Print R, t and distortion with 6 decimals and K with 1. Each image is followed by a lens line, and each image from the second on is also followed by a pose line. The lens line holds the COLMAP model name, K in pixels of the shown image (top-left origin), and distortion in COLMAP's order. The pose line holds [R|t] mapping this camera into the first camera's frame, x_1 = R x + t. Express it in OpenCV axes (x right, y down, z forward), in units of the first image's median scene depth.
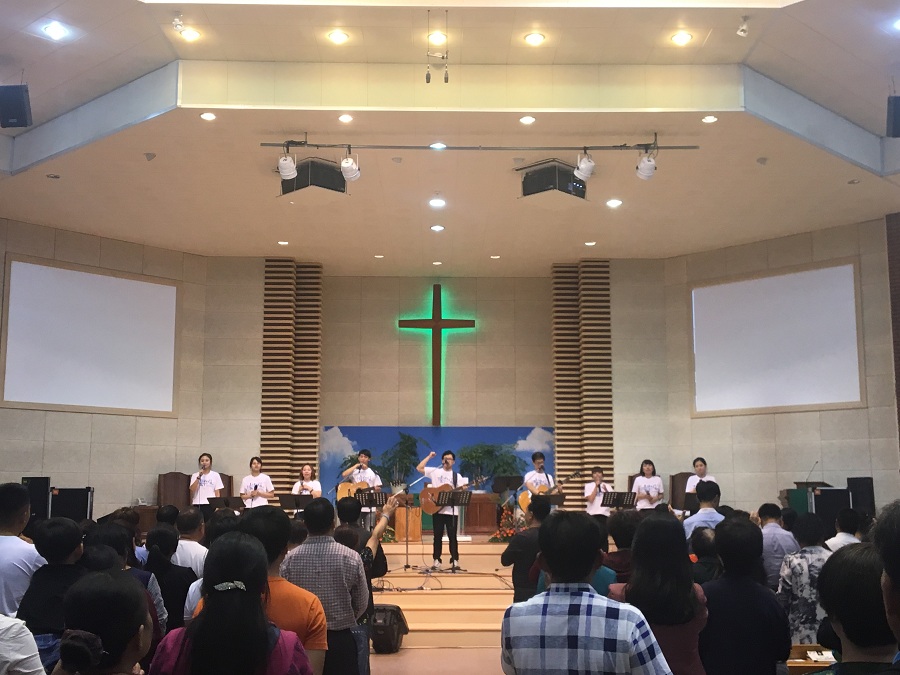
lens RADIAL K [[1110.7, 0, 455.8], [0, 1110.7, 340.9], [0, 0, 1]] dist [0.052338, 0.000000]
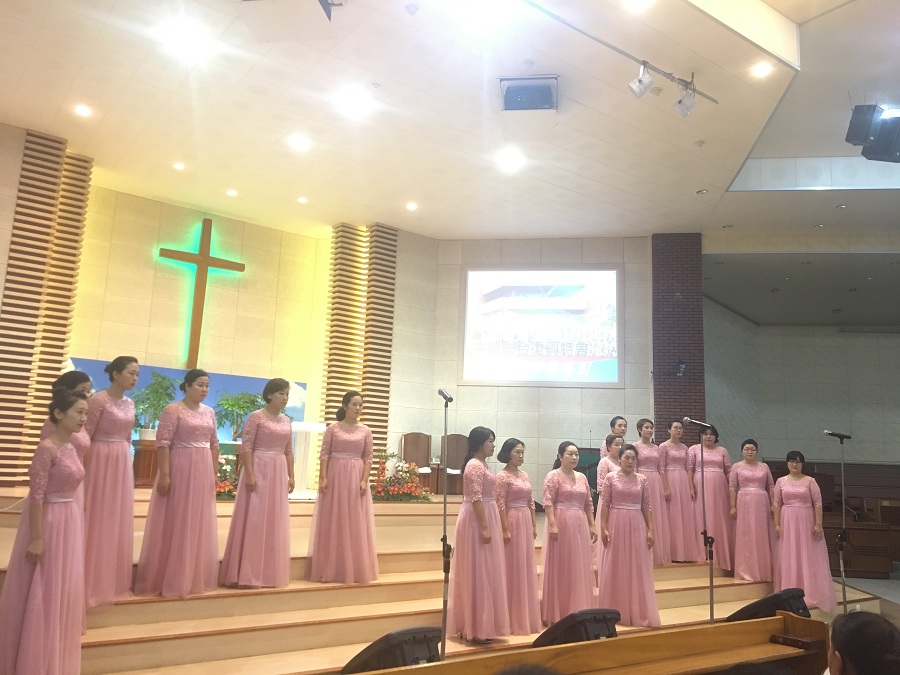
lens RADIAL K [[743.7, 0, 456.0], [0, 743.7, 342.0], [0, 0, 1]] dist [0.051140, -0.059926]
pose [[0.808674, 0.130640, 0.573567, -0.214147], [-0.121121, 0.991114, -0.054976, 0.066635], [-0.575652, -0.025013, 0.817312, 0.395494]]
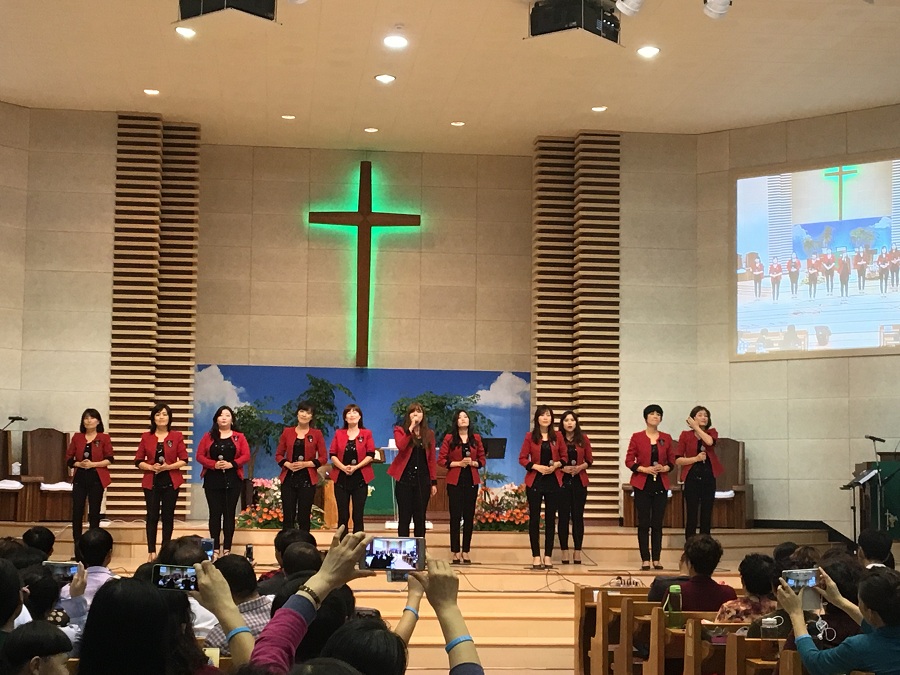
lens RADIAL K [[1646.0, 0, 458.3], [0, 1646.0, 337.5], [0, 0, 1]] dist [0.084475, 0.000000]
pose [[0.995532, 0.021248, 0.092007, -0.056250], [-0.025996, 0.998375, 0.050711, 0.005020], [-0.090780, -0.052876, 0.994466, -0.024189]]
